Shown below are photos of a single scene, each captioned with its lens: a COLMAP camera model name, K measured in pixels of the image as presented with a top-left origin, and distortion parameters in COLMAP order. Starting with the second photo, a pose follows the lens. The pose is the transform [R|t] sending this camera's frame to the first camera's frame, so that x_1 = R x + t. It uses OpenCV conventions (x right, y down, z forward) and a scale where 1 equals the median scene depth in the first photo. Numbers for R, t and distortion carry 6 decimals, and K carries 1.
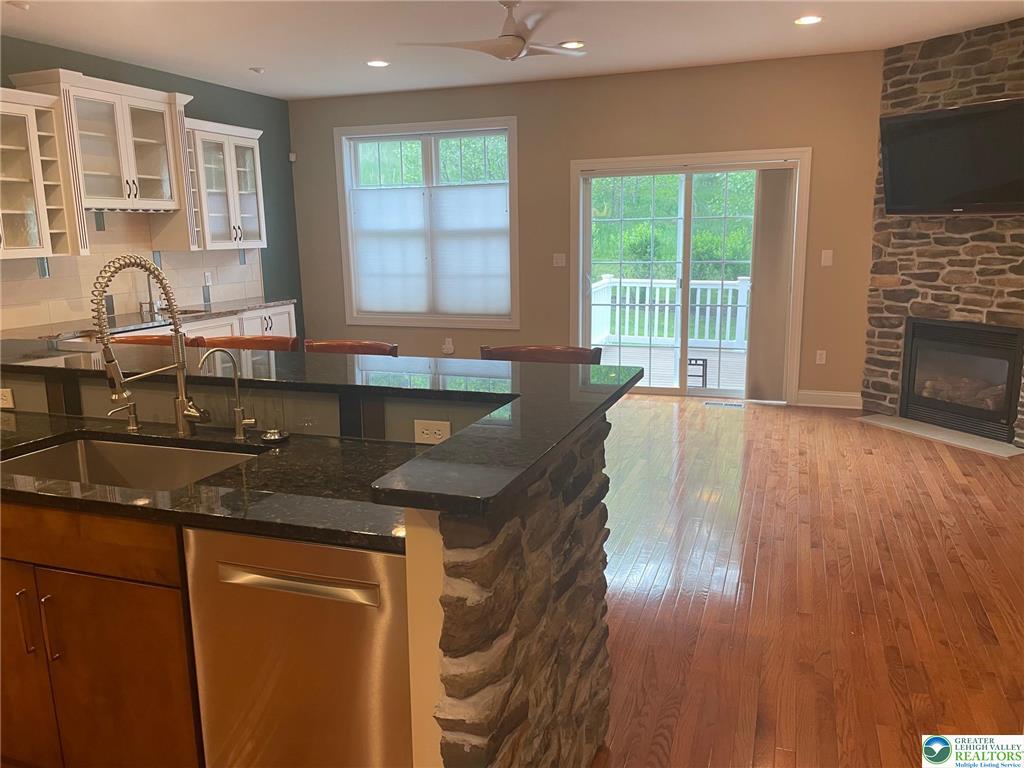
lens RADIAL K [[772.4, 0, 489.8], [0, 772.4, 378.9], [0, 0, 1]] dist [0.046788, -0.073891]
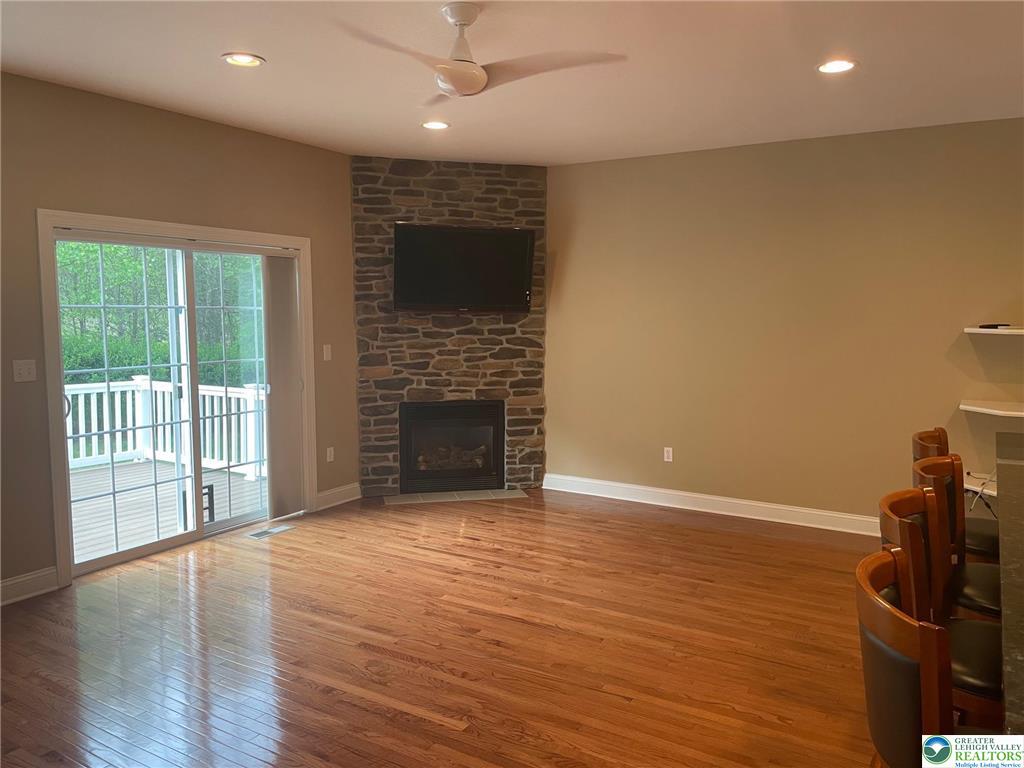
lens RADIAL K [[772.4, 0, 494.9], [0, 772.4, 396.7], [0, 0, 1]] dist [0.046788, -0.073891]
pose [[0.180048, -0.086462, 0.979850, -0.538480], [0.178714, 0.982426, 0.053851, -0.129365], [-0.967287, 0.165417, 0.192336, 0.690434]]
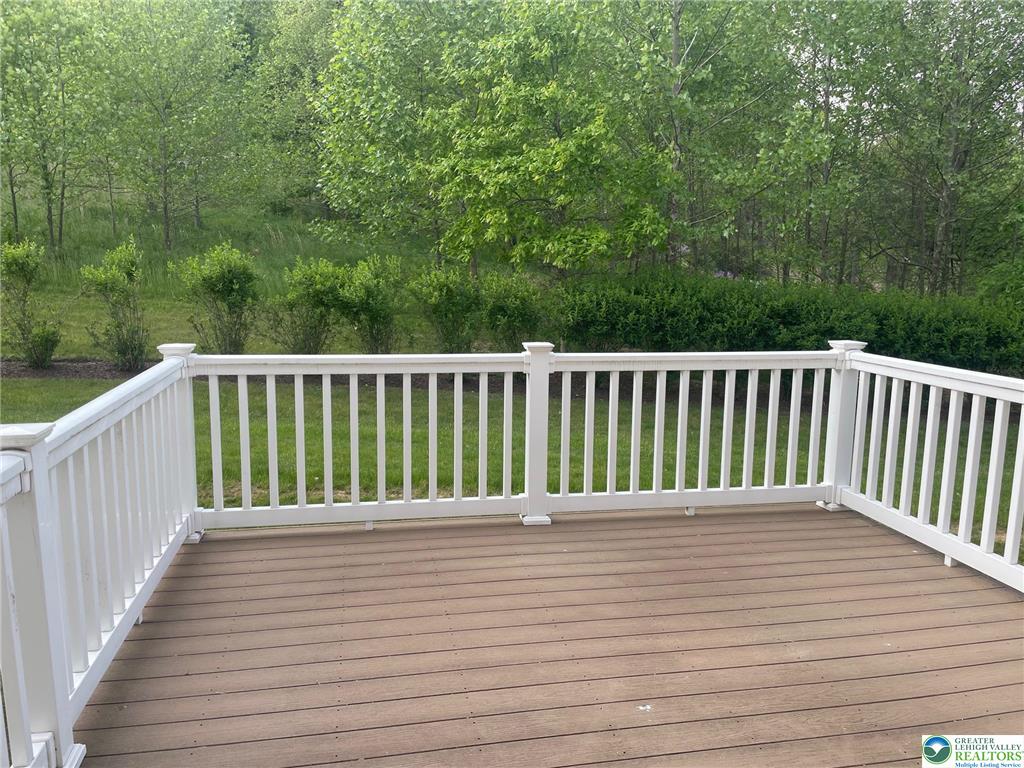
lens RADIAL K [[772.4, 0, 512.3], [0, 772.4, 380.5], [0, 0, 1]] dist [0.046788, -0.073891]
pose [[0.841966, -0.064676, 0.535641, 0.173413], [0.091638, 0.995507, -0.023842, -0.186442], [-0.531692, 0.069159, 0.844109, 1.200191]]
